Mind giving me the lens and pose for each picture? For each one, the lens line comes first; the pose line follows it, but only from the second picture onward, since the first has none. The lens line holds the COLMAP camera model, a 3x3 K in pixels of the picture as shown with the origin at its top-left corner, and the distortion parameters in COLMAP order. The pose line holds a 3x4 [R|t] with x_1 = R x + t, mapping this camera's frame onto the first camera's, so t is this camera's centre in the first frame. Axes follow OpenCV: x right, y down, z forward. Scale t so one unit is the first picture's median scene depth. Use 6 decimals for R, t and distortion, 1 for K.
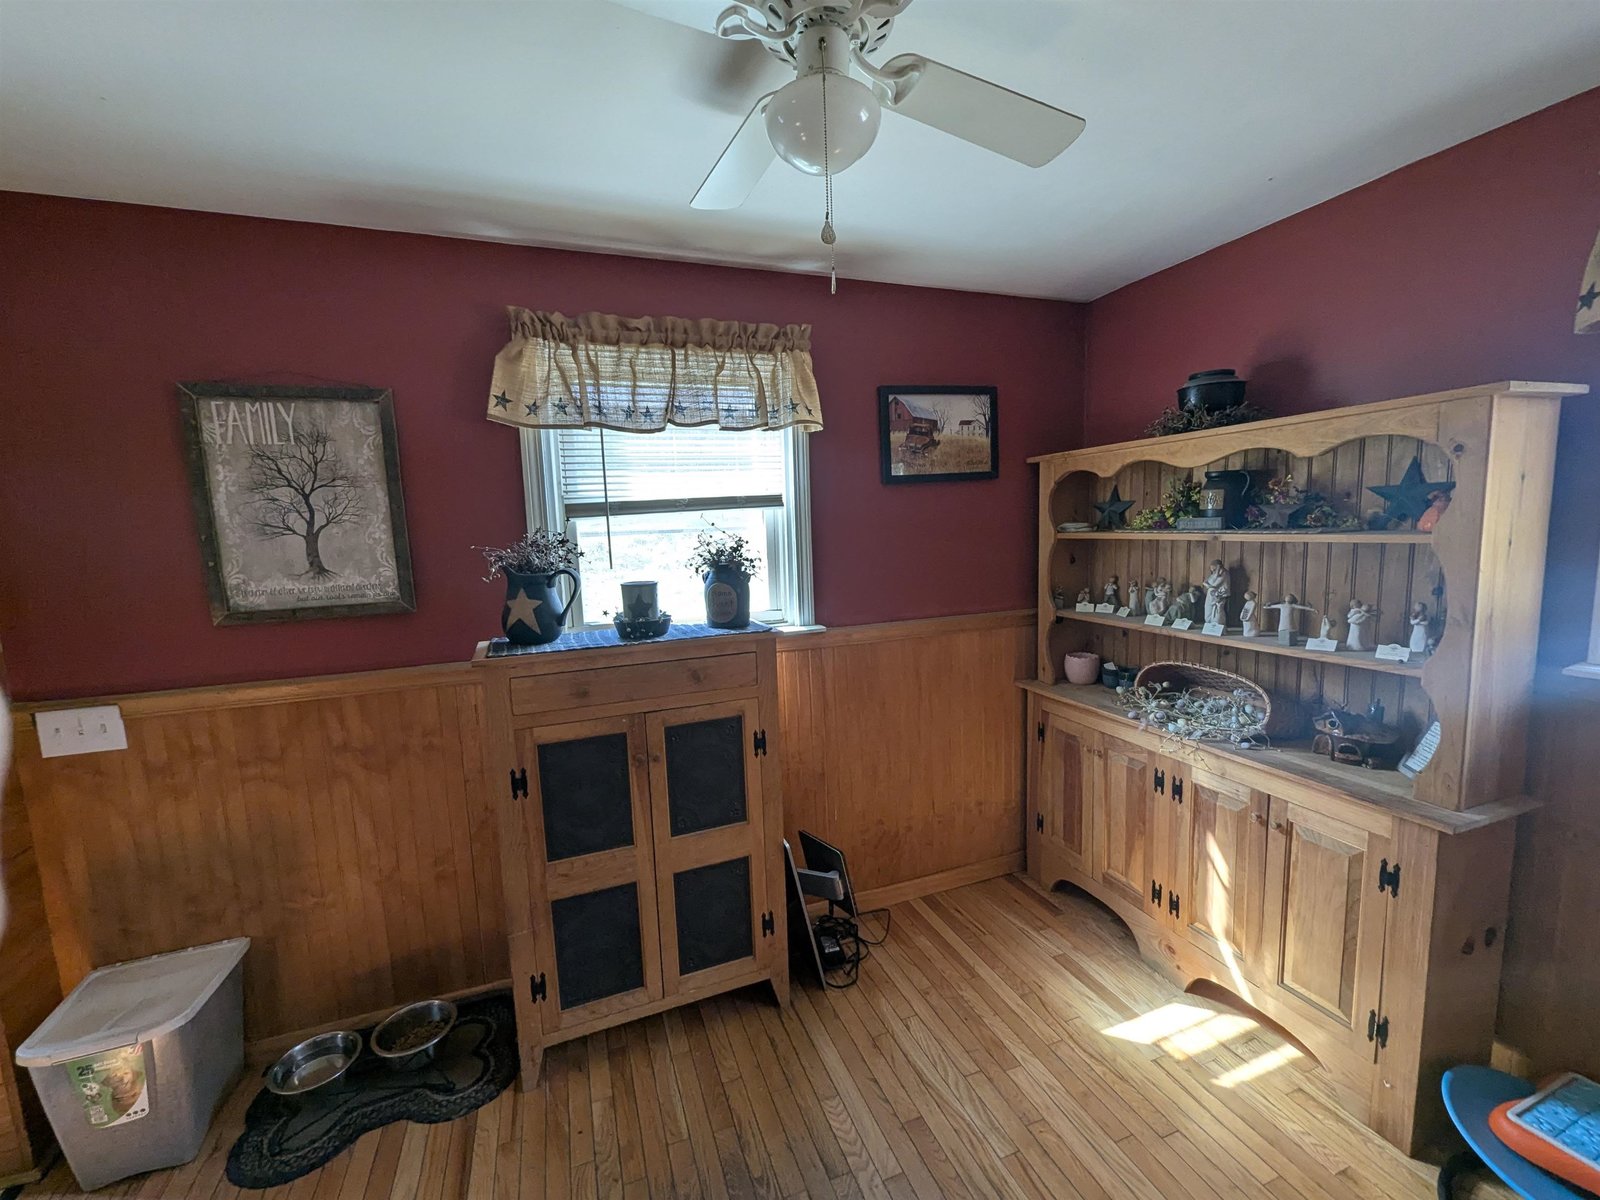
lens RADIAL K [[662.0, 0, 800.9], [0, 662.0, 607.2], [0, 0, 1]] dist [0.000129, -0.000050]
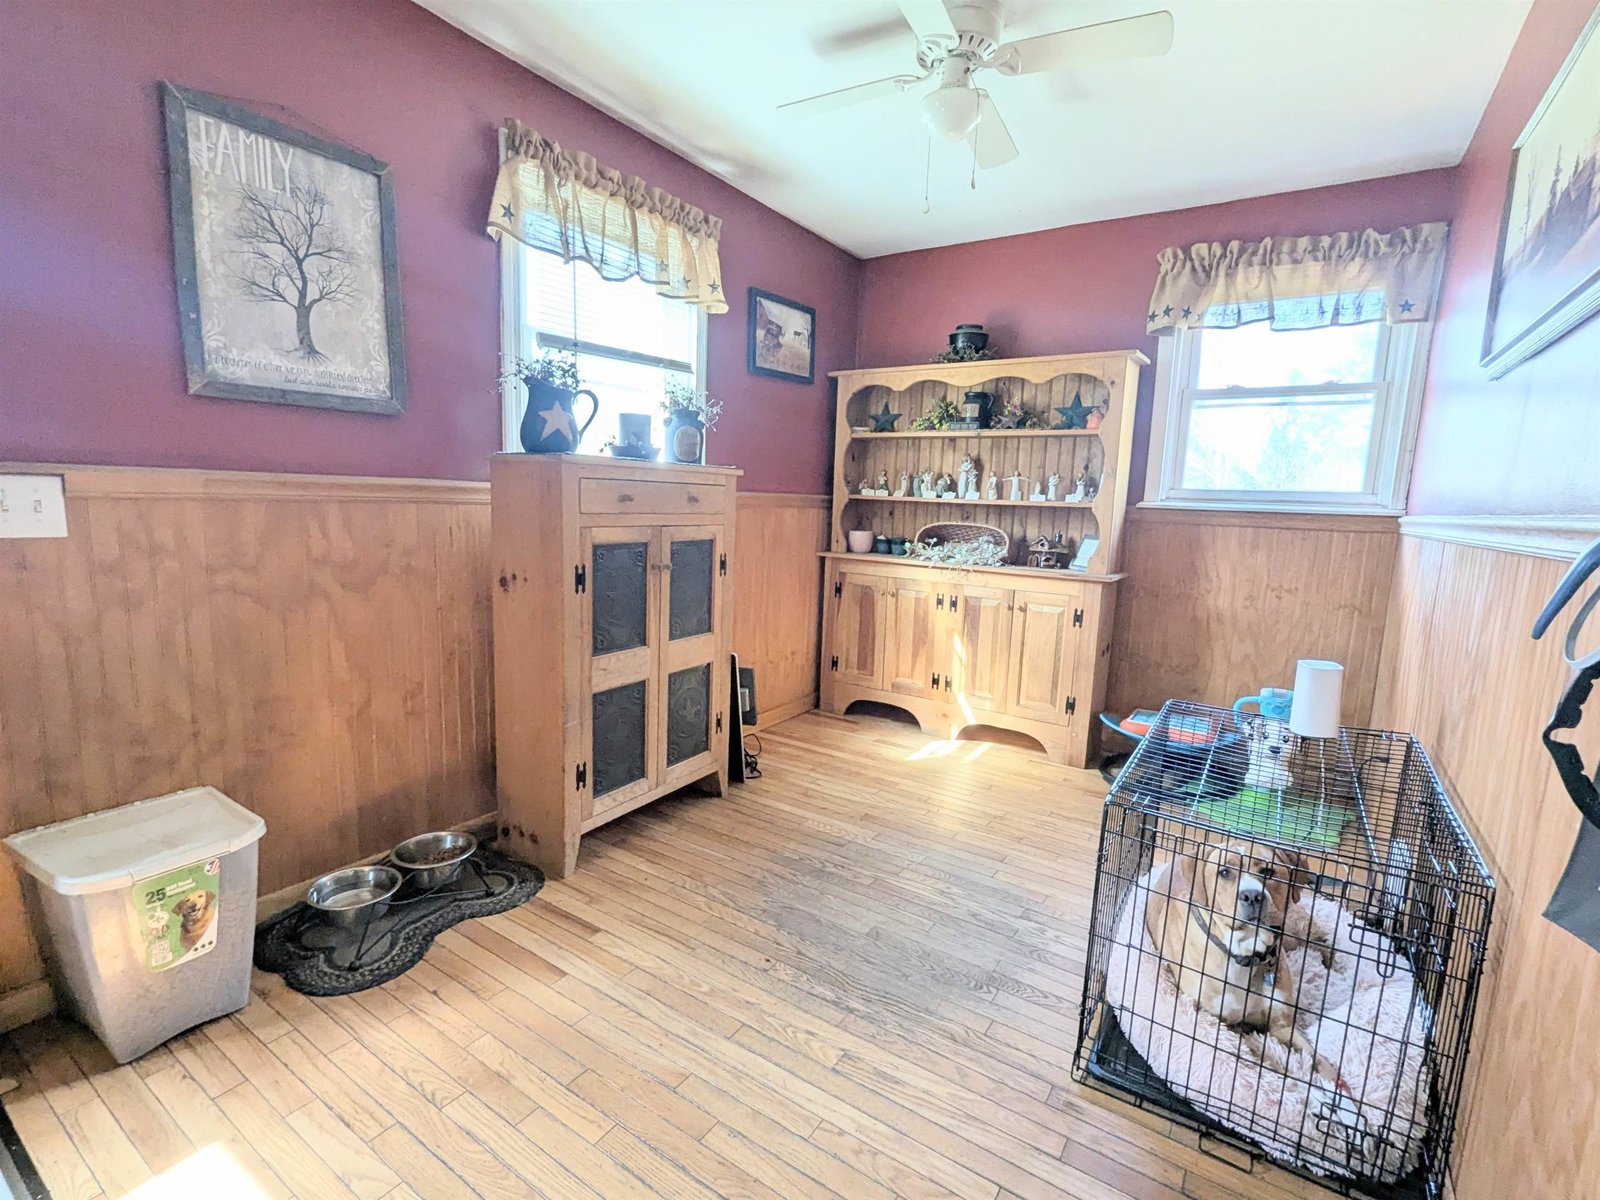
lens RADIAL K [[754.0, 0, 799.1], [0, 754.0, 607.6], [0, 0, 1]] dist [-0.002323, -0.000100]
pose [[0.806744, -0.023544, 0.590432, -0.795422], [0.010164, 0.999611, 0.025973, 0.262401], [-0.590813, -0.014953, 0.806670, -0.186245]]
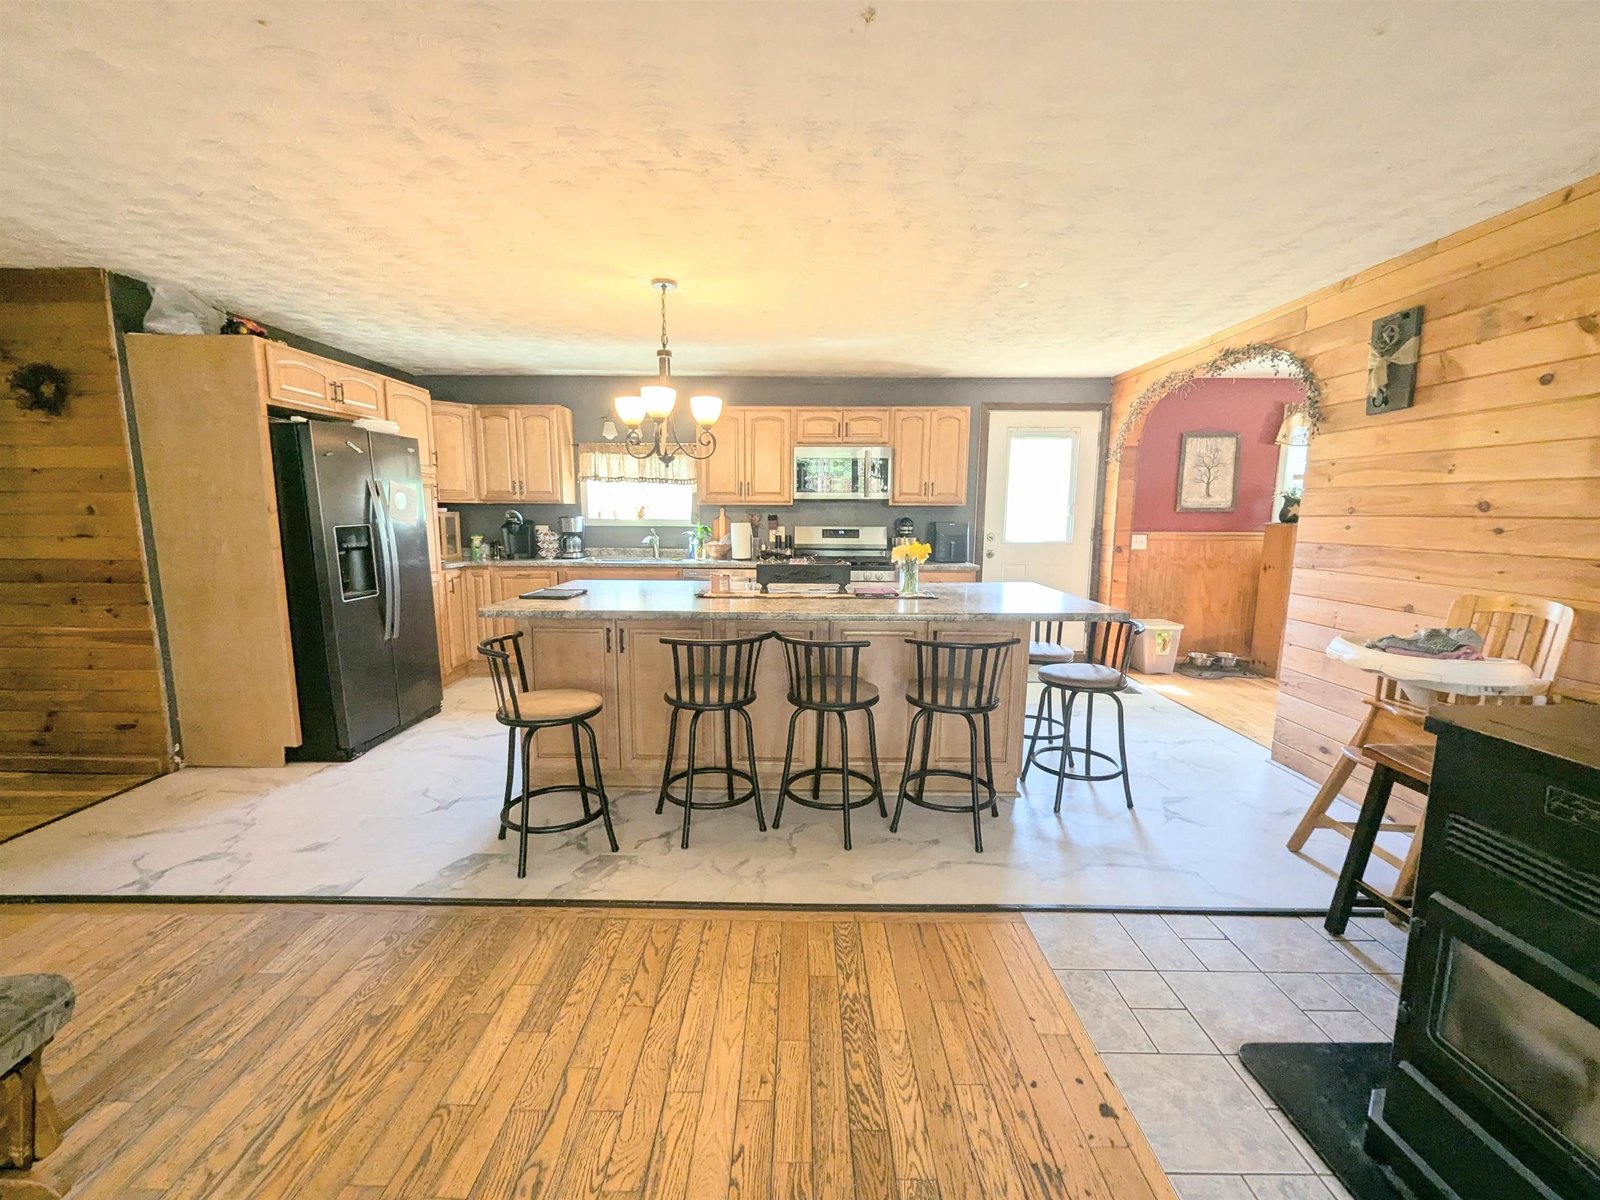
lens RADIAL K [[672.0, 0, 792.2], [0, 672.0, 612.8], [0, 0, 1]] dist [-0.000606, -0.000243]
pose [[0.932083, 0.092638, -0.350200, -1.343680], [-0.082727, 0.995636, 0.043190, 0.480539], [0.352672, -0.011286, 0.935679, -2.409404]]
